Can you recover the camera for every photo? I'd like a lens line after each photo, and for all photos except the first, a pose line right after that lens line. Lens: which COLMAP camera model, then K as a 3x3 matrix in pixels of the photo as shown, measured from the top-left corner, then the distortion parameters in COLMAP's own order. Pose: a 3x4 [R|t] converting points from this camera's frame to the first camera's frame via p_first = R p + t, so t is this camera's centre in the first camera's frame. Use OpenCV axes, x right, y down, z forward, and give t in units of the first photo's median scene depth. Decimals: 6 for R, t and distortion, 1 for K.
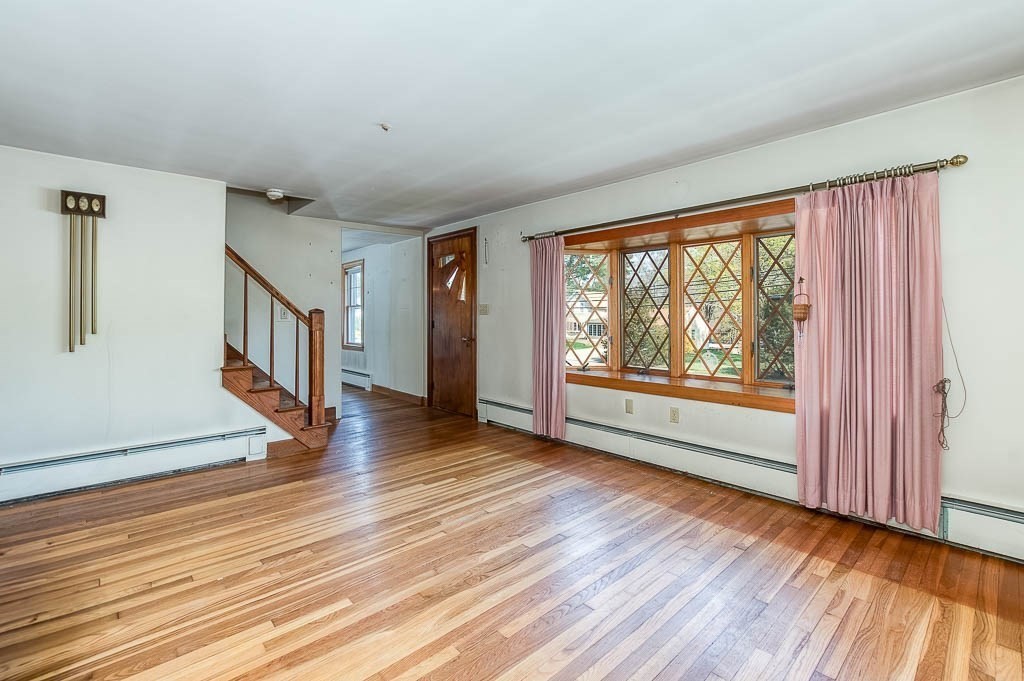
lens RADIAL K [[452.8, 0, 512.2], [0, 452.8, 317.3], [0, 0, 1]] dist [-0.021929, 0.000210]
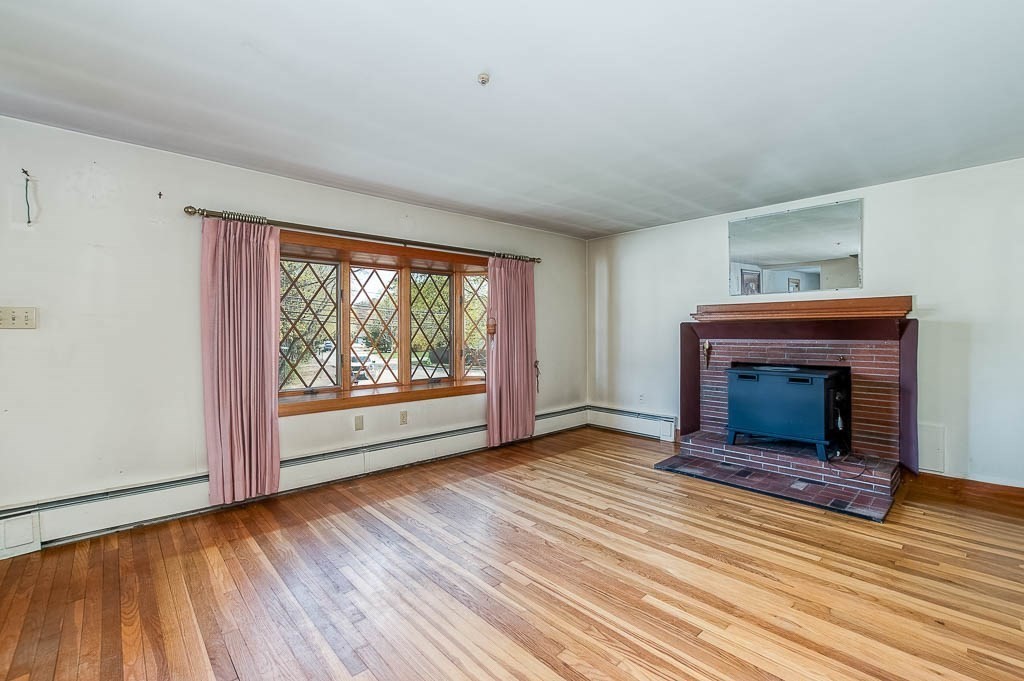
lens RADIAL K [[452.6, 0, 506.4], [0, 452.6, 340.1], [0, 0, 1]] dist [-0.026000, 0.000452]
pose [[0.008871, -0.015944, 0.999834, -0.880788], [0.006360, 0.999854, 0.015888, 0.002349], [-0.999940, 0.006218, 0.008971, 0.814904]]
